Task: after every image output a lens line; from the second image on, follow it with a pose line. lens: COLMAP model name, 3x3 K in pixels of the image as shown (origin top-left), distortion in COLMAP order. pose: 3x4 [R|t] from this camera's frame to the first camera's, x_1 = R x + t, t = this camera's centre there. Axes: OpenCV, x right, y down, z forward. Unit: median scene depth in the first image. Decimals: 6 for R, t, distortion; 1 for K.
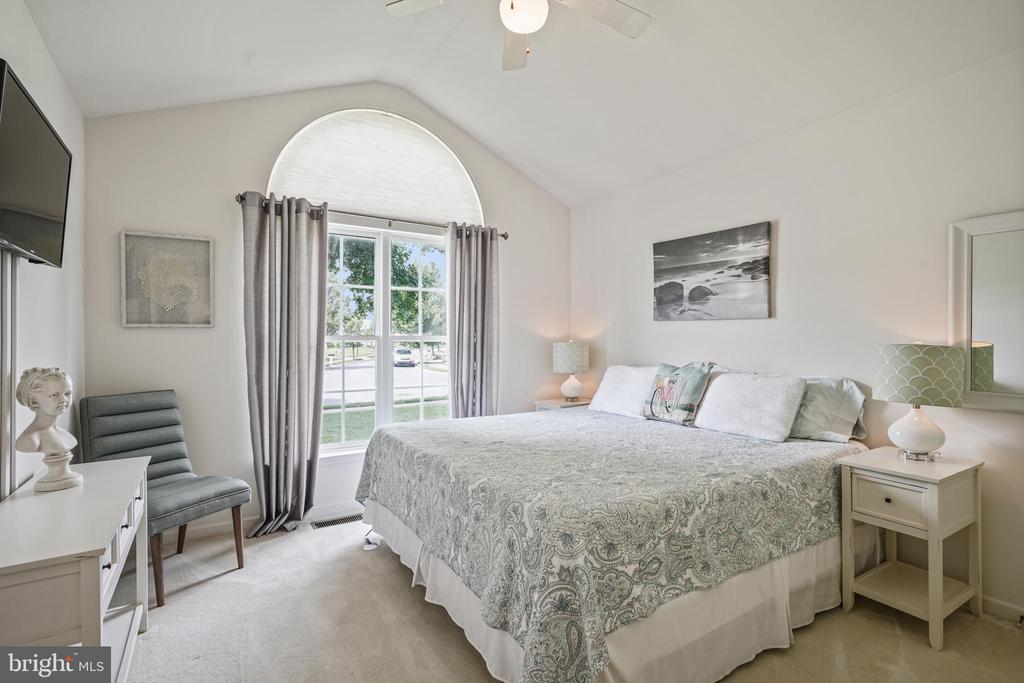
lens RADIAL K [[491.1, 0, 511.8], [0, 491.1, 341.2], [0, 0, 1]] dist [-0.014872, 0.008582]
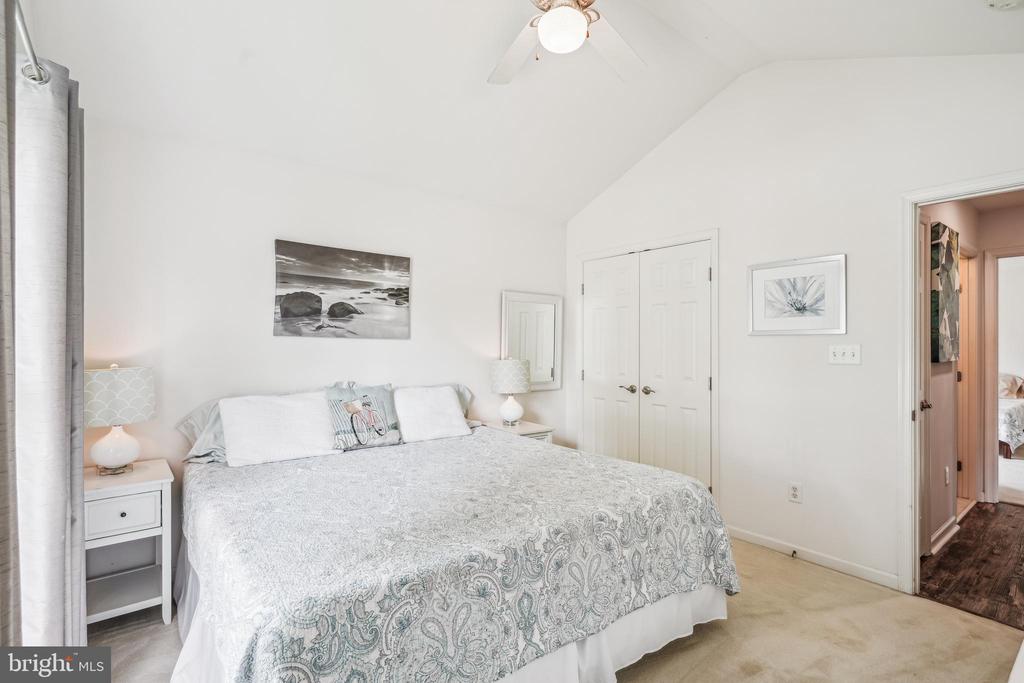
lens RADIAL K [[491.1, 0, 539.2], [0, 491.1, 344.8], [0, 0, 1]] dist [-0.014872, 0.008582]
pose [[-0.130578, 0.011892, 0.991367, -0.622722], [0.006108, 0.999919, -0.011190, -0.017398], [-0.991419, 0.004594, -0.130640, 0.763556]]
